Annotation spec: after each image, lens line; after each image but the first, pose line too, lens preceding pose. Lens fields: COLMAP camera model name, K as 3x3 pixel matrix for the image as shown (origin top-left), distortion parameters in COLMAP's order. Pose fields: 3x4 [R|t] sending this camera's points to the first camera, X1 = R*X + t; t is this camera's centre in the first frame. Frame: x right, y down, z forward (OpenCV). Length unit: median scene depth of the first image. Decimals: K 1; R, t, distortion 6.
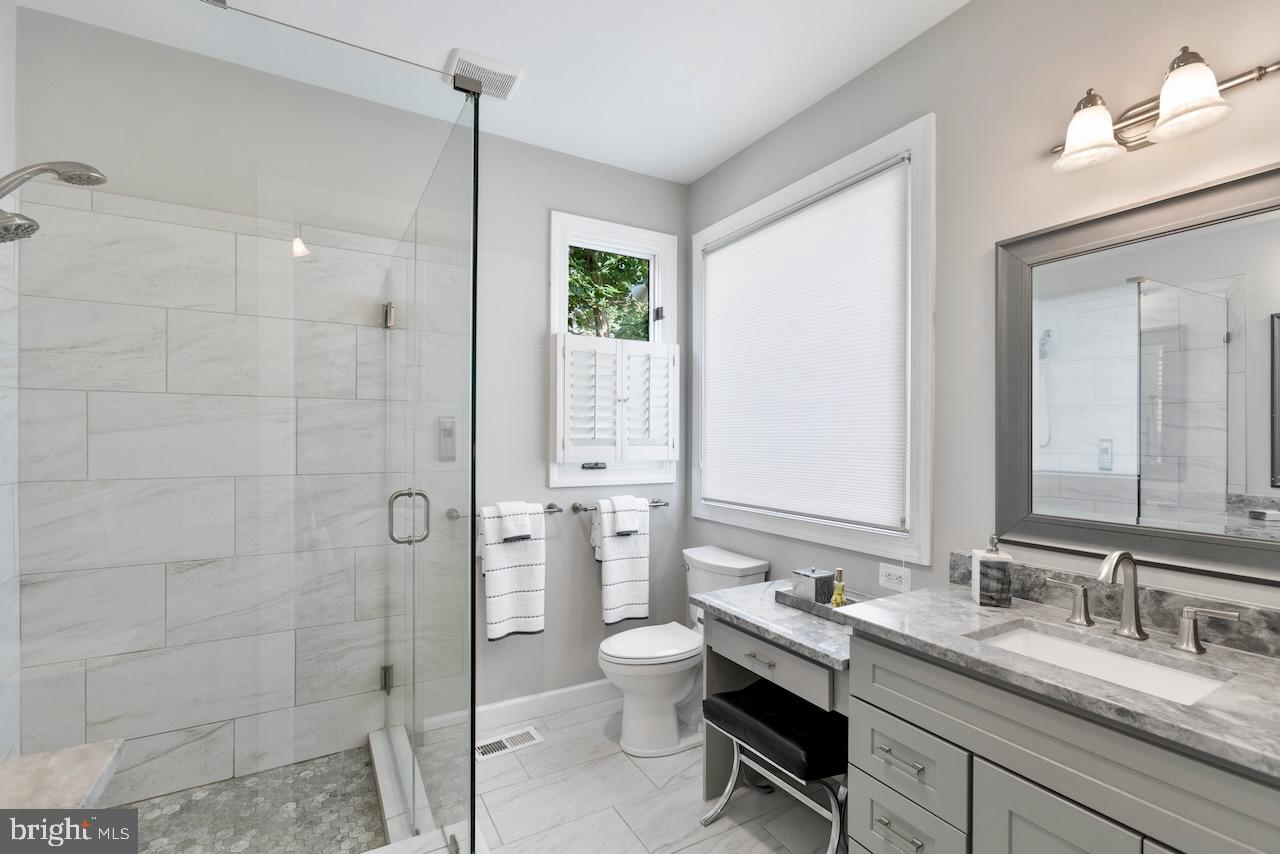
lens RADIAL K [[572.4, 0, 641.9], [0, 572.4, 437.1], [0, 0, 1]] dist [-0.013559, 0.010327]
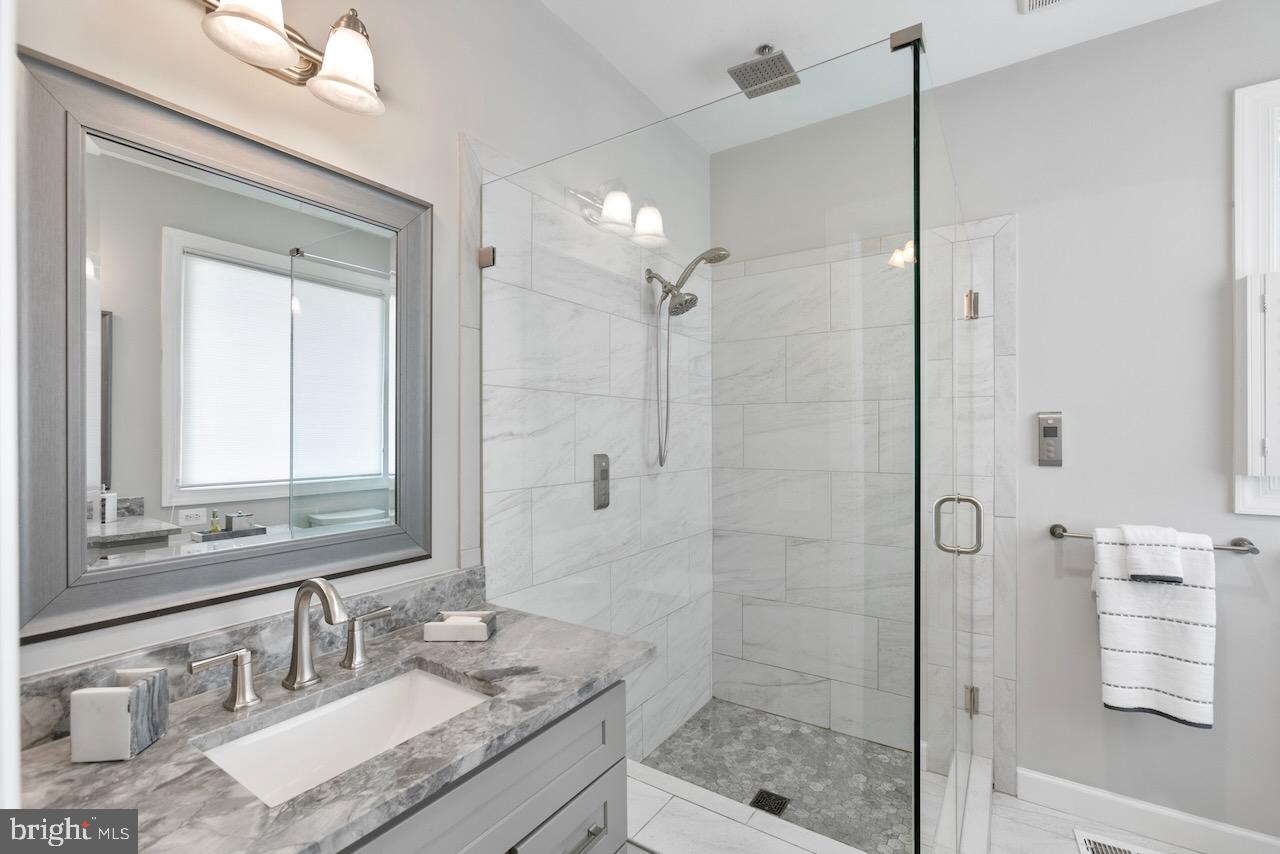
lens RADIAL K [[572.4, 0, 636.3], [0, 572.4, 433.6], [0, 0, 1]] dist [-0.013559, 0.010327]
pose [[0.449985, -0.007702, -0.893003, 0.132962], [0.000827, 0.999966, -0.008208, 0.001553], [0.893036, 0.002955, 0.449976, 0.105926]]
